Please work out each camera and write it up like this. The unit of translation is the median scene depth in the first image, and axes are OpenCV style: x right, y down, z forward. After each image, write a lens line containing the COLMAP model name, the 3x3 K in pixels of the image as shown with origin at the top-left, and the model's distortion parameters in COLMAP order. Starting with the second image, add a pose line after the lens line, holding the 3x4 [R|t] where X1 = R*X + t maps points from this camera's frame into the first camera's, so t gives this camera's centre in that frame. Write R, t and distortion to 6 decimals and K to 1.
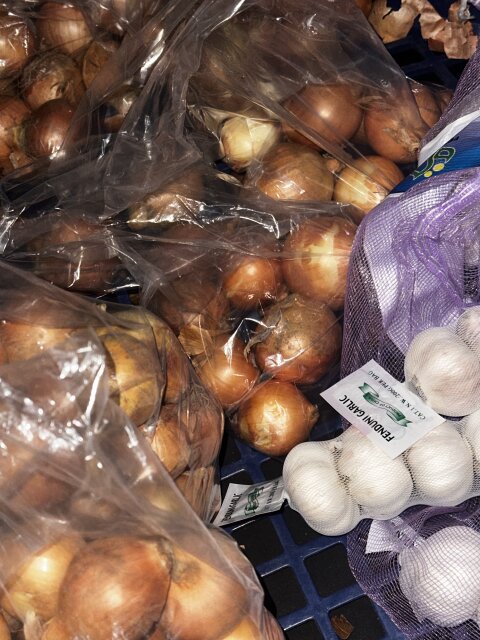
lens RADIAL K [[1099.9, 0, 240.2], [0, 1099.9, 320.1], [0, 0, 1]] dist [-0.081575, 0.000000]
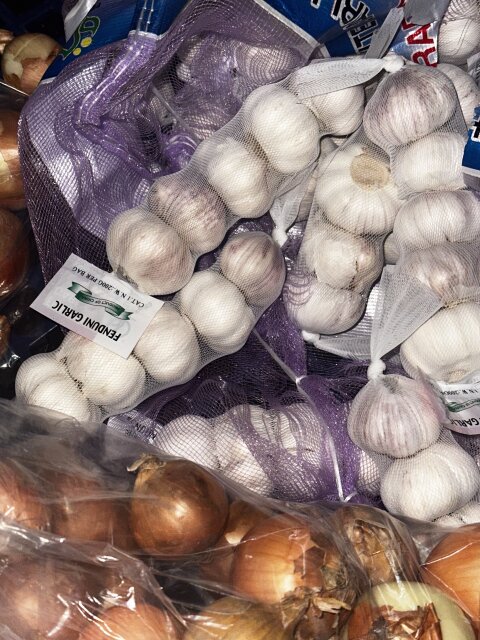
lens RADIAL K [[992.1, 0, 240.4], [0, 992.1, 321.8], [0, 0, 1]] dist [0.416337, 0.000000]
pose [[0.935207, -0.219420, 0.277927, 0.005460], [0.188782, 0.972982, 0.132917, 0.005043], [-0.299583, -0.071837, 0.951362, 0.149039]]
